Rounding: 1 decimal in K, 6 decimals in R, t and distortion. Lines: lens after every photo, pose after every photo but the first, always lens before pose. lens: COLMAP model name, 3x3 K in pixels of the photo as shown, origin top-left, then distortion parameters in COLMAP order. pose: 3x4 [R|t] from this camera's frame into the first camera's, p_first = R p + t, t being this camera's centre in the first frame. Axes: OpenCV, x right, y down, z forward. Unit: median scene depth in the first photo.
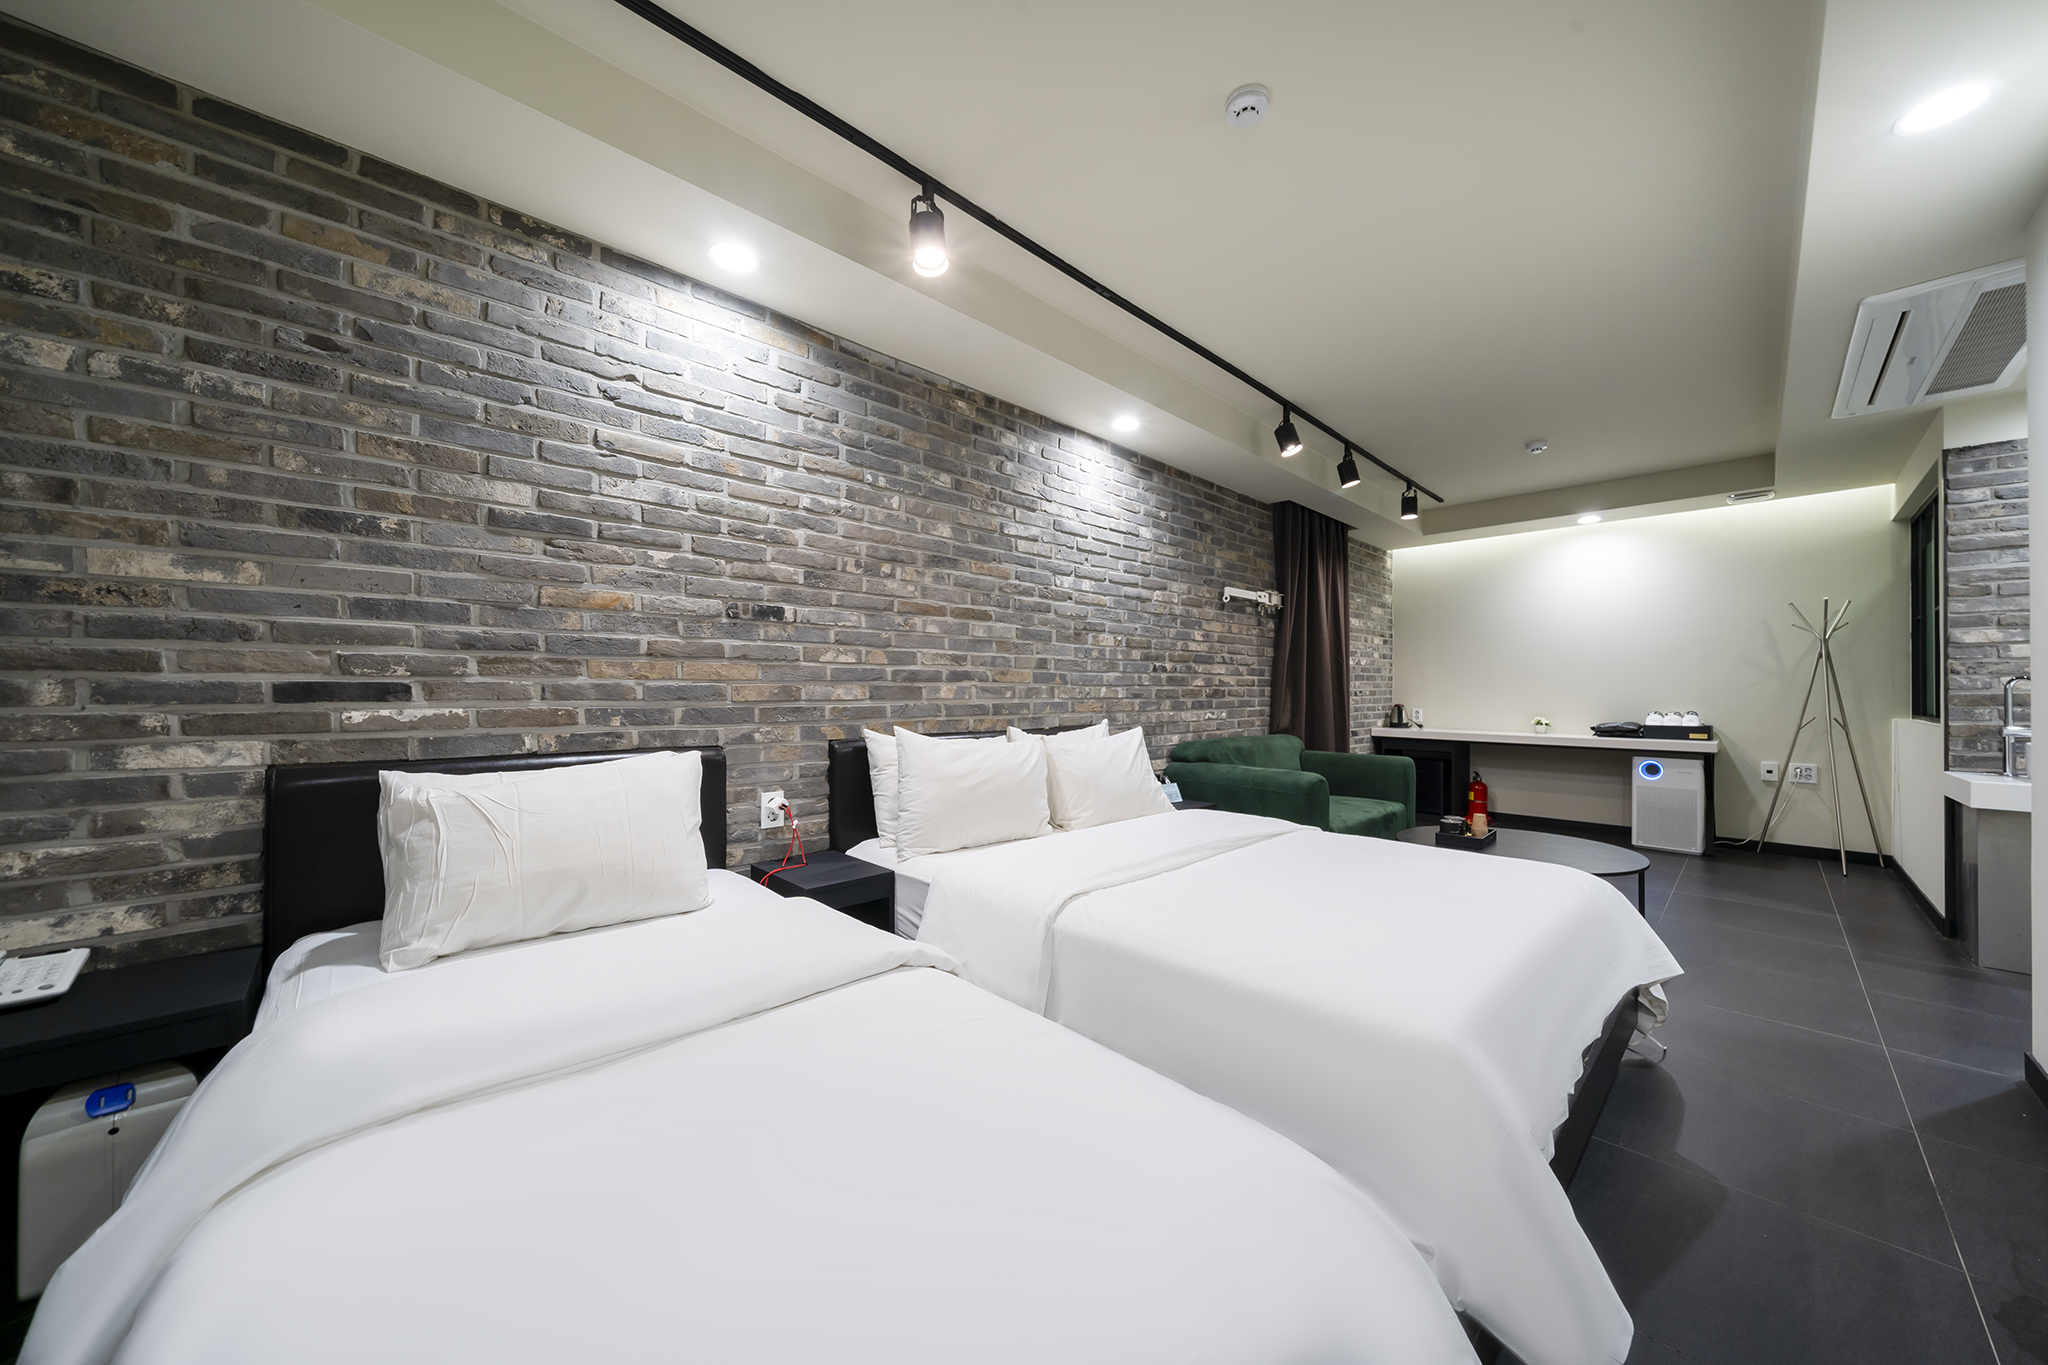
lens RADIAL K [[698.5, 0, 1031.5], [0, 698.5, 687.1], [0, 0, 1]] dist [-0.001434, -0.000130]
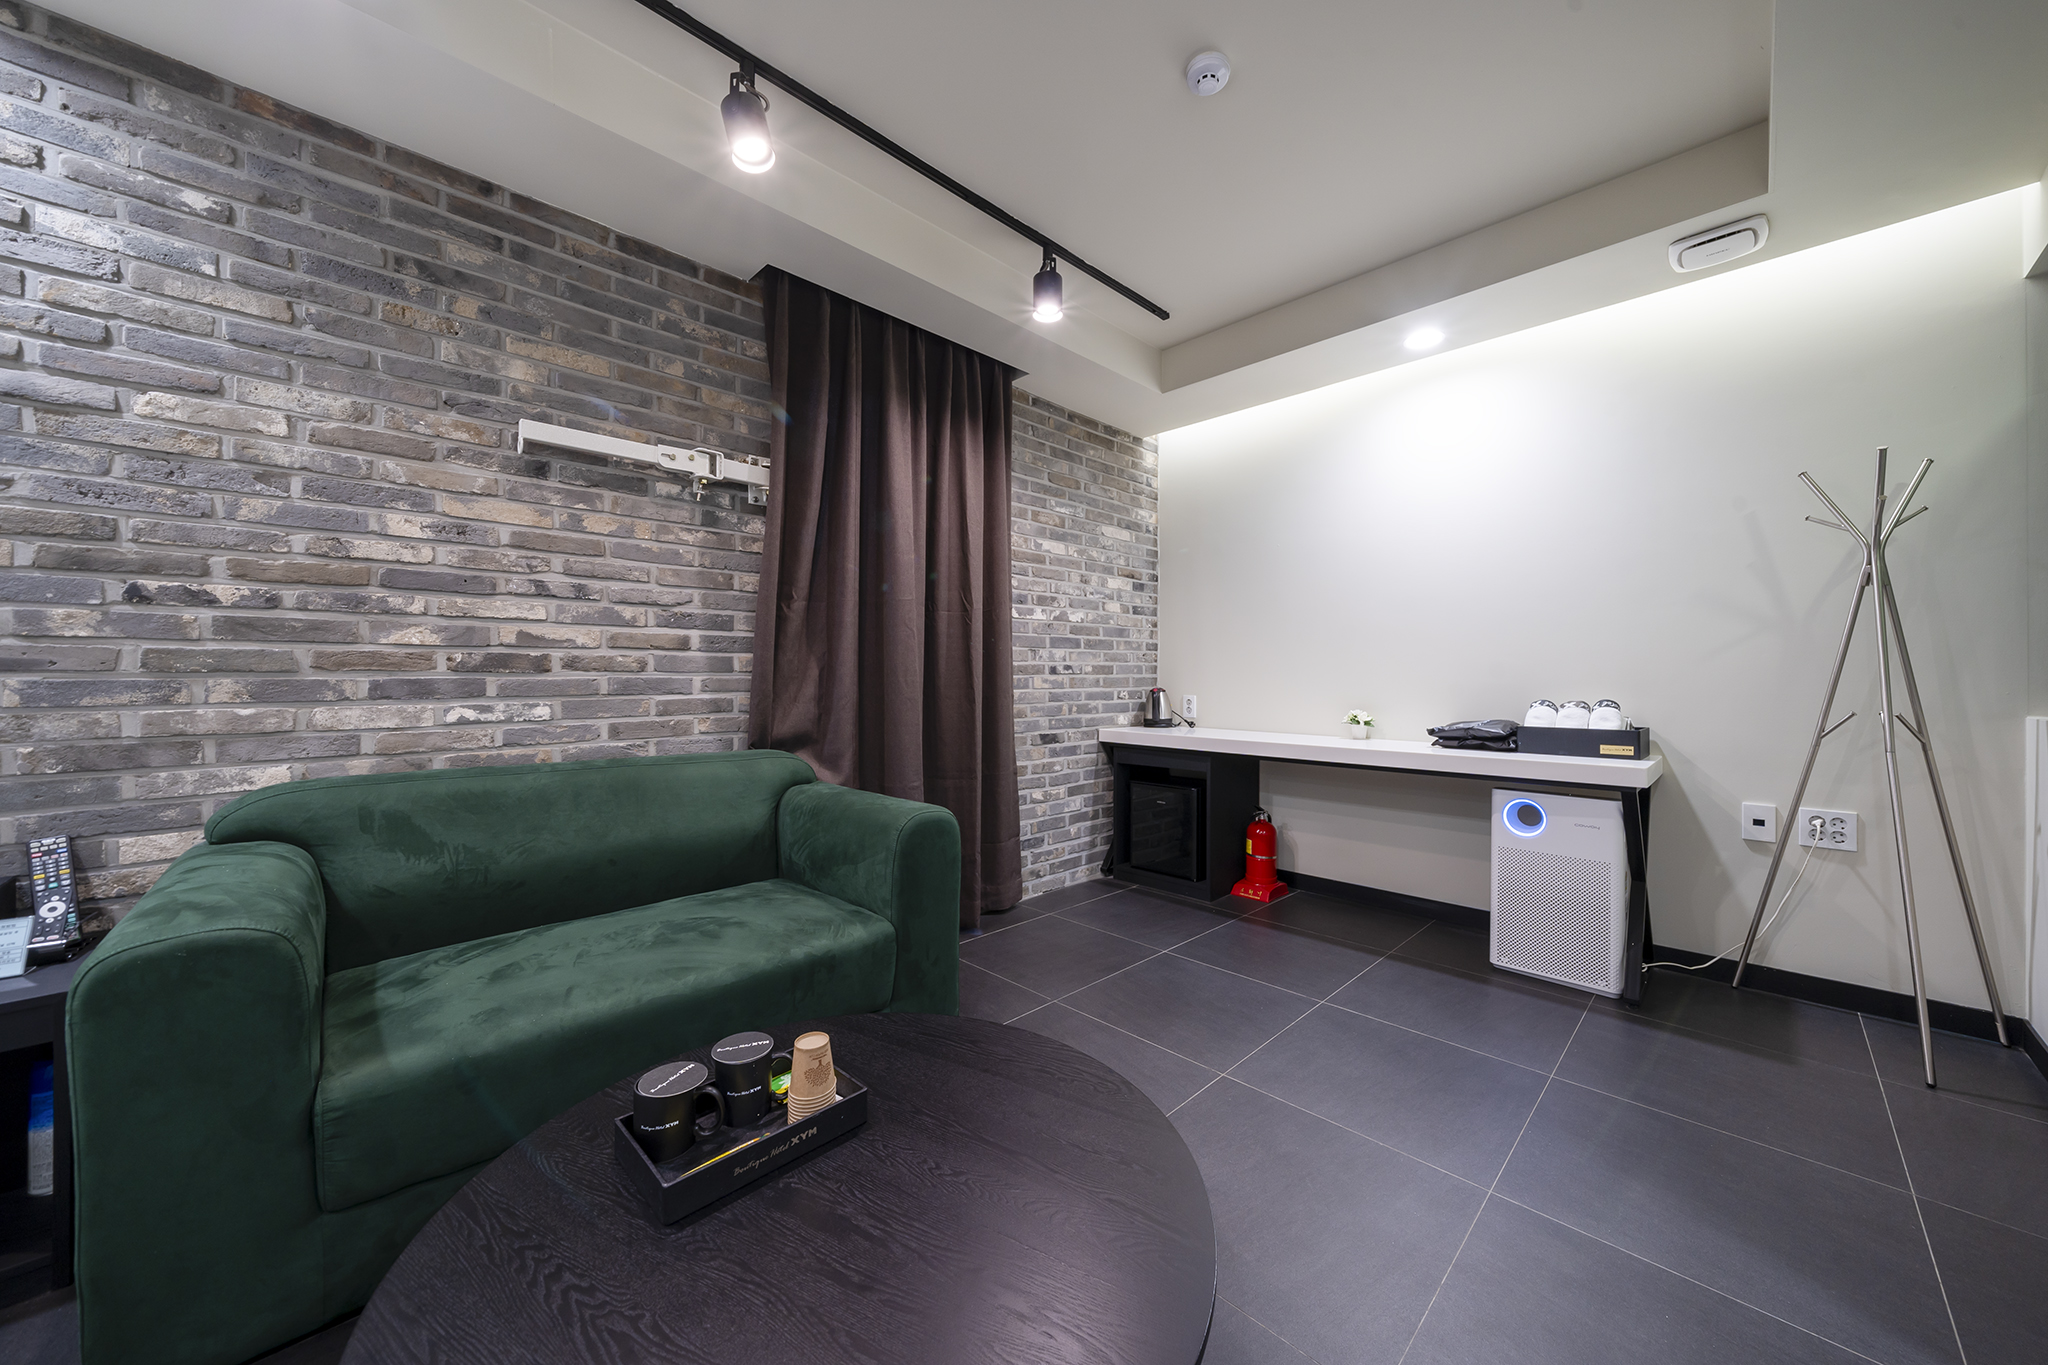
lens RADIAL K [[721.2, 0, 1009.1], [0, 721.2, 674.5], [0, 0, 1]] dist [-0.006915, 0.000088]
pose [[0.999992, -0.002864, 0.002772, 0.650211], [0.002854, 0.999989, 0.003752, 0.016817], [-0.002783, -0.003744, 0.999989, 0.611693]]
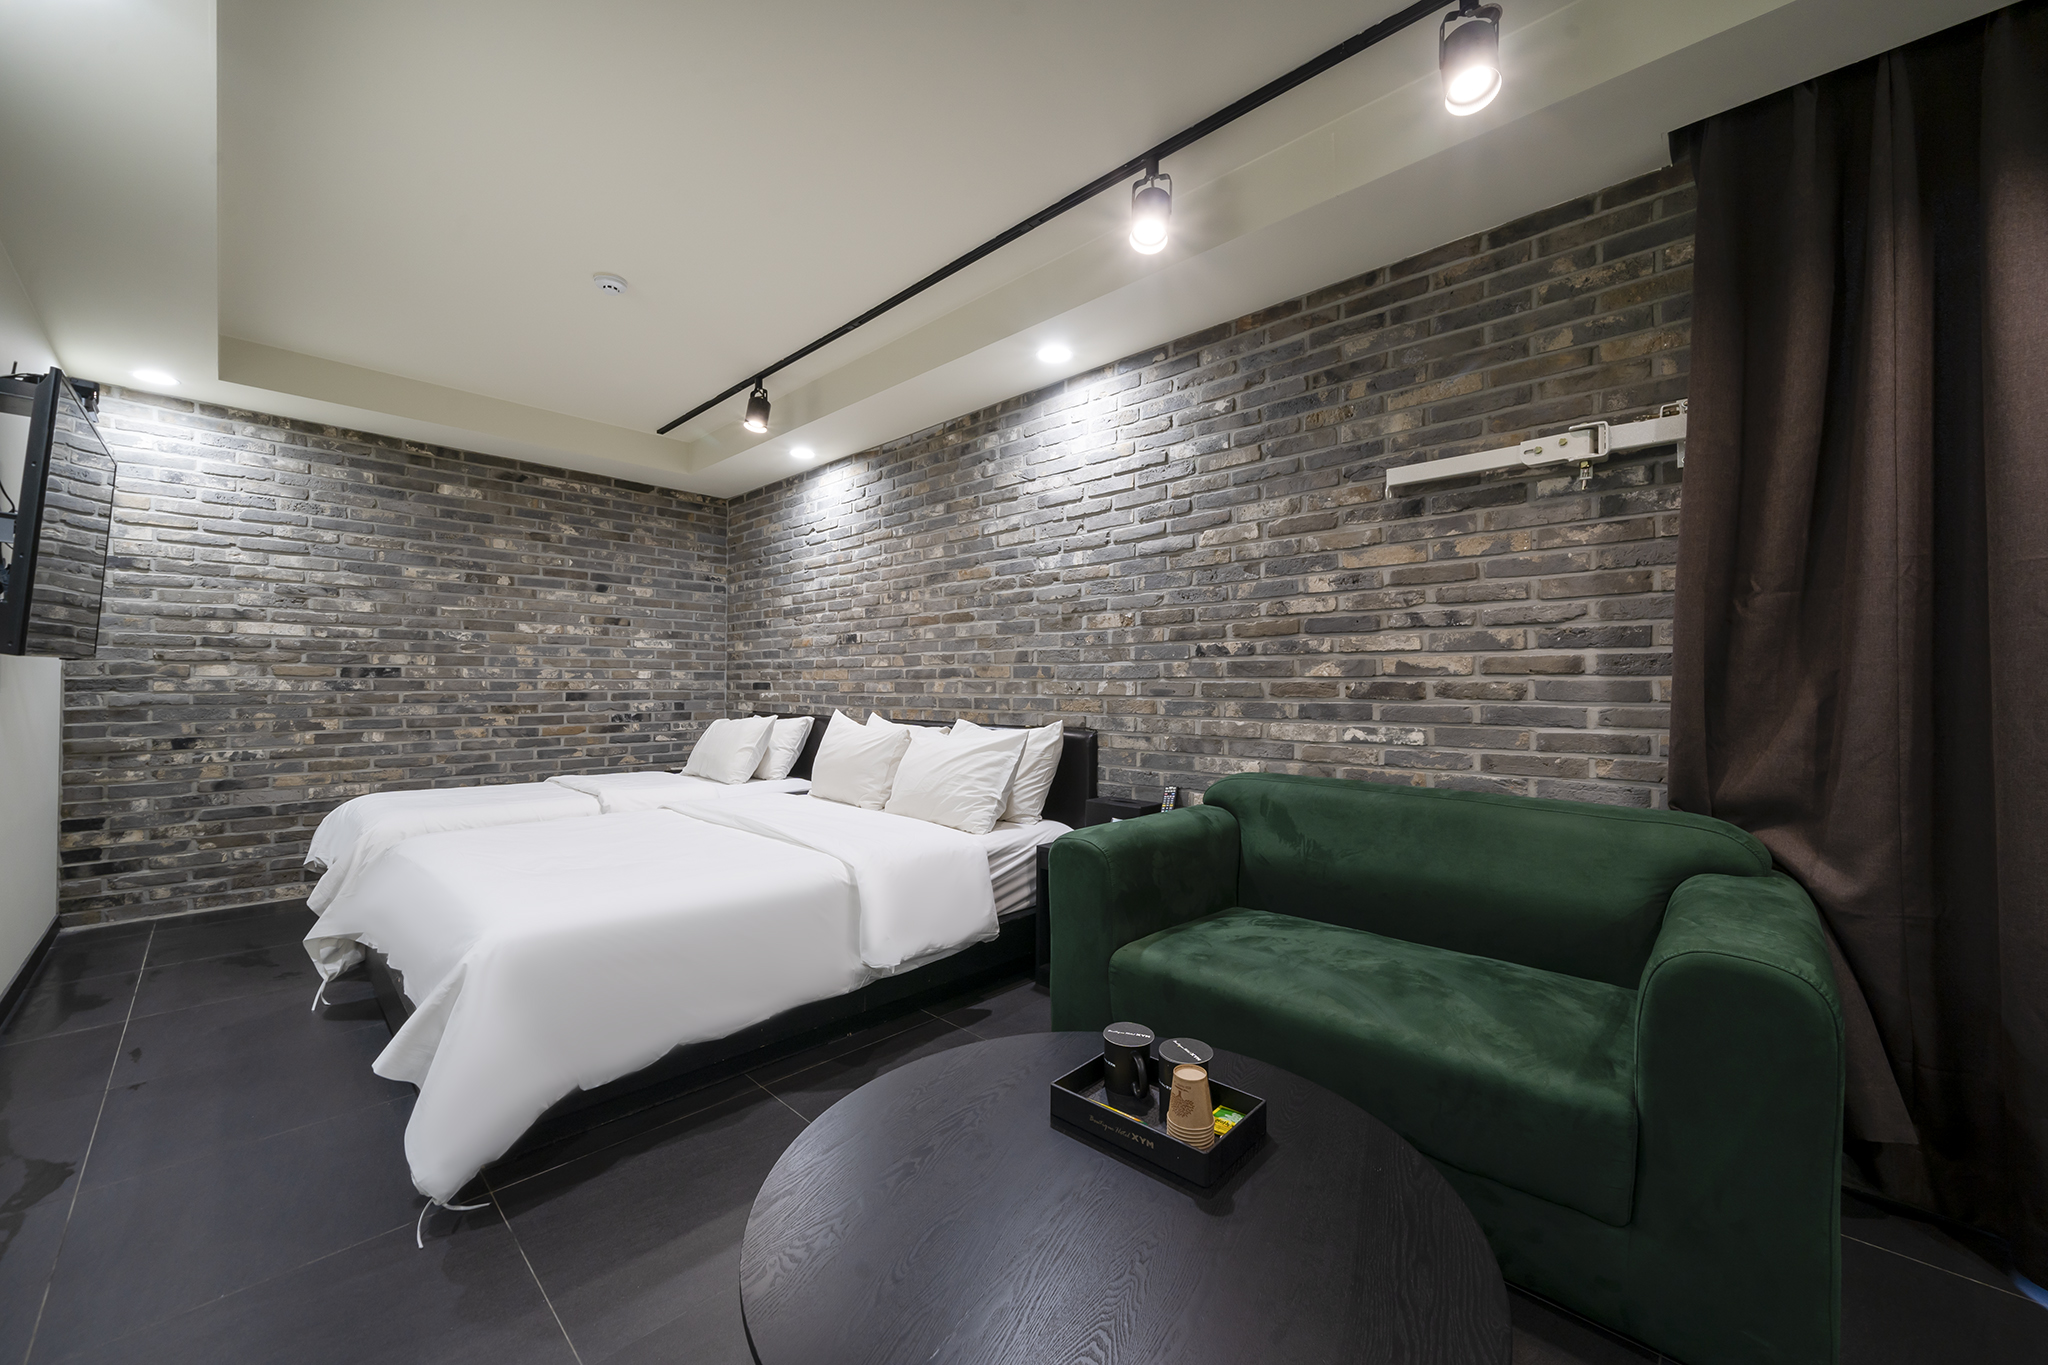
lens RADIAL K [[760.9, 0, 1055.6], [0, 760.9, 681.2], [0, 0, 1]] dist [-0.008426, -0.000013]
pose [[0.067279, -0.009701, -0.997687, 0.874133], [0.001235, 0.999953, -0.009640, 0.007469], [0.997733, -0.000583, 0.067288, 0.819701]]
